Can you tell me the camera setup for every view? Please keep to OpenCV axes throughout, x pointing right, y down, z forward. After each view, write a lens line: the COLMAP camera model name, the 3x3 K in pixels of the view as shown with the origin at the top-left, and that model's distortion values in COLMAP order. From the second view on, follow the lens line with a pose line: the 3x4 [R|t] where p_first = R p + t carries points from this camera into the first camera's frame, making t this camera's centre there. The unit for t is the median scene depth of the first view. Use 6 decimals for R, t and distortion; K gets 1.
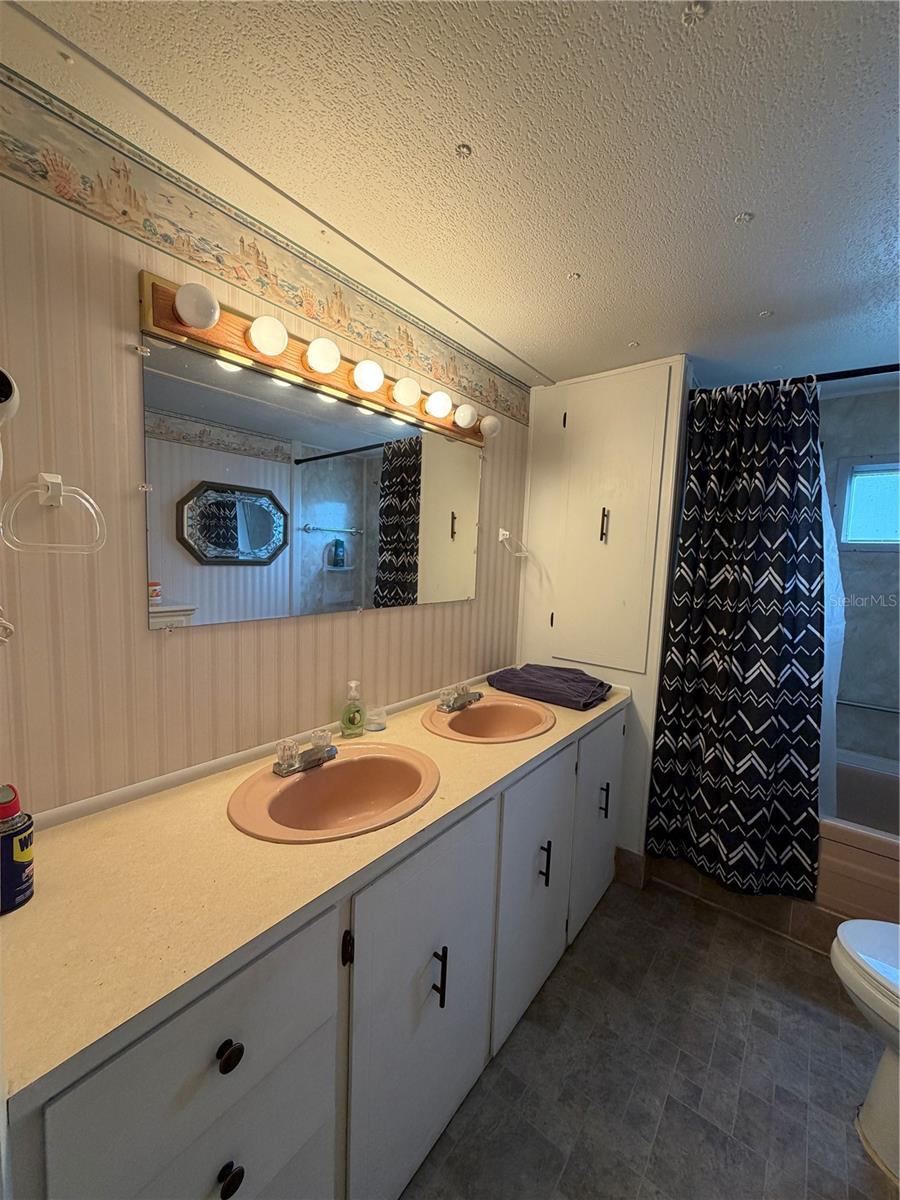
lens RADIAL K [[478.9, 0, 445.3], [0, 478.9, 596.2], [0, 0, 1]] dist [-0.001126, 0.000922]
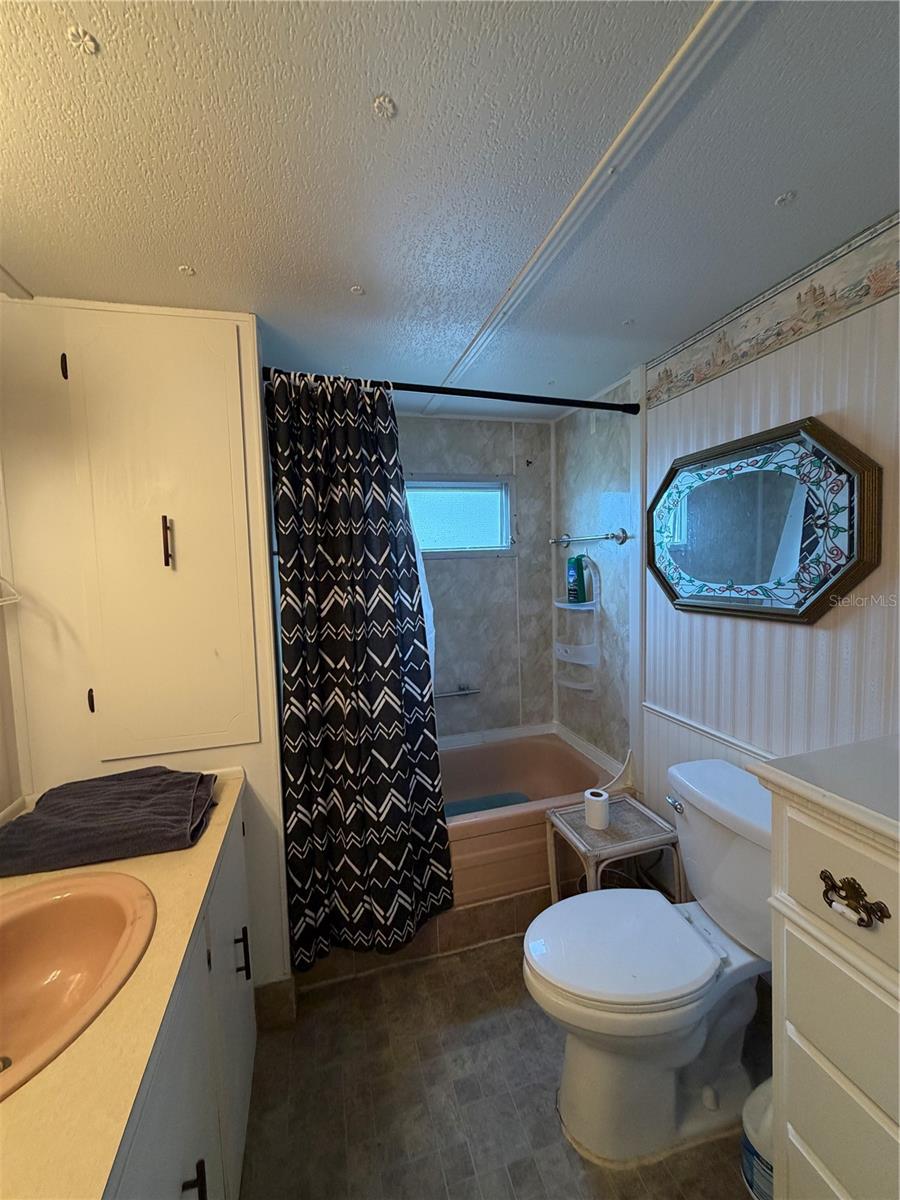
lens RADIAL K [[478.9, 0, 451.1], [0, 478.9, 594.7], [0, 0, 1]] dist [-0.001126, 0.000922]
pose [[0.582825, -0.114062, 0.804552, 0.023139], [0.127440, 0.990678, 0.048130, -0.066336], [-0.802542, 0.074481, 0.591928, 0.339056]]
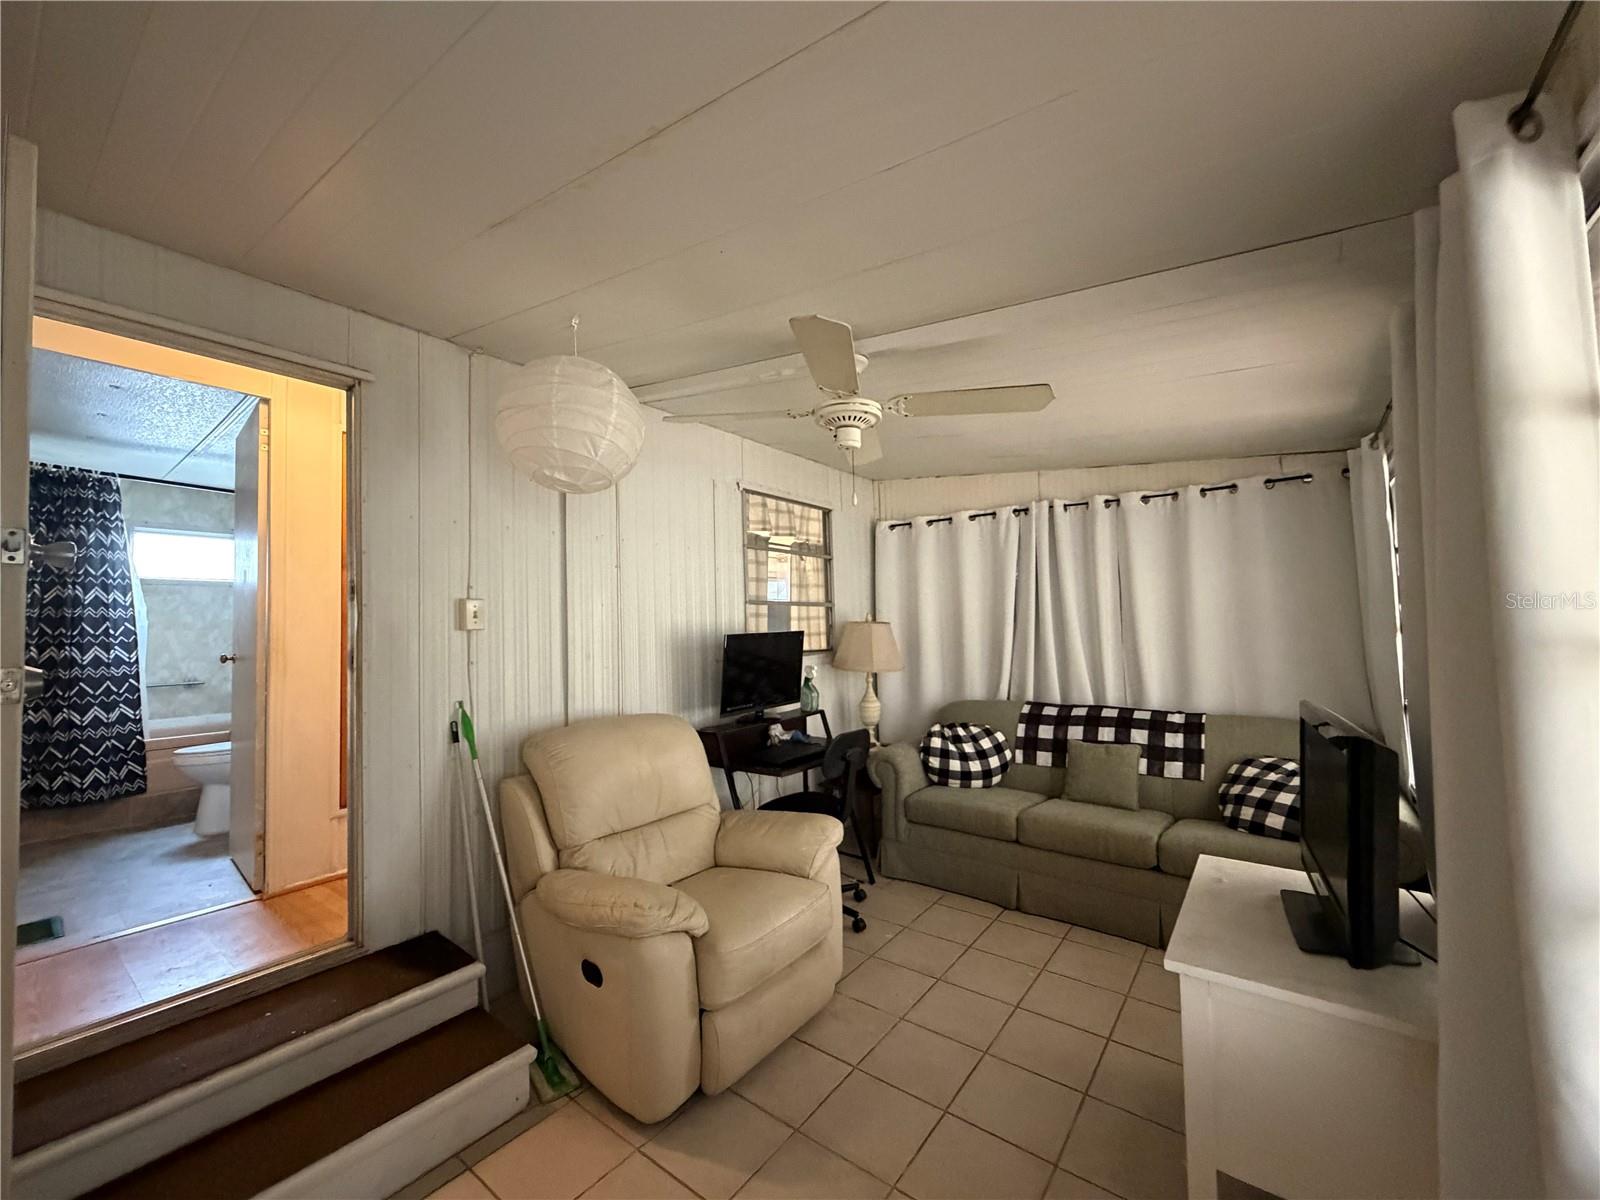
lens RADIAL K [[638.5, 0, 793.1], [0, 638.5, 604.9], [0, 0, 1]] dist [-0.001126, 0.000922]
pose [[-0.000930, 0.010678, 0.999943, -1.354533], [0.113339, 0.993501, -0.010503, 0.268116], [-0.993556, 0.113323, -0.002135, -1.203047]]
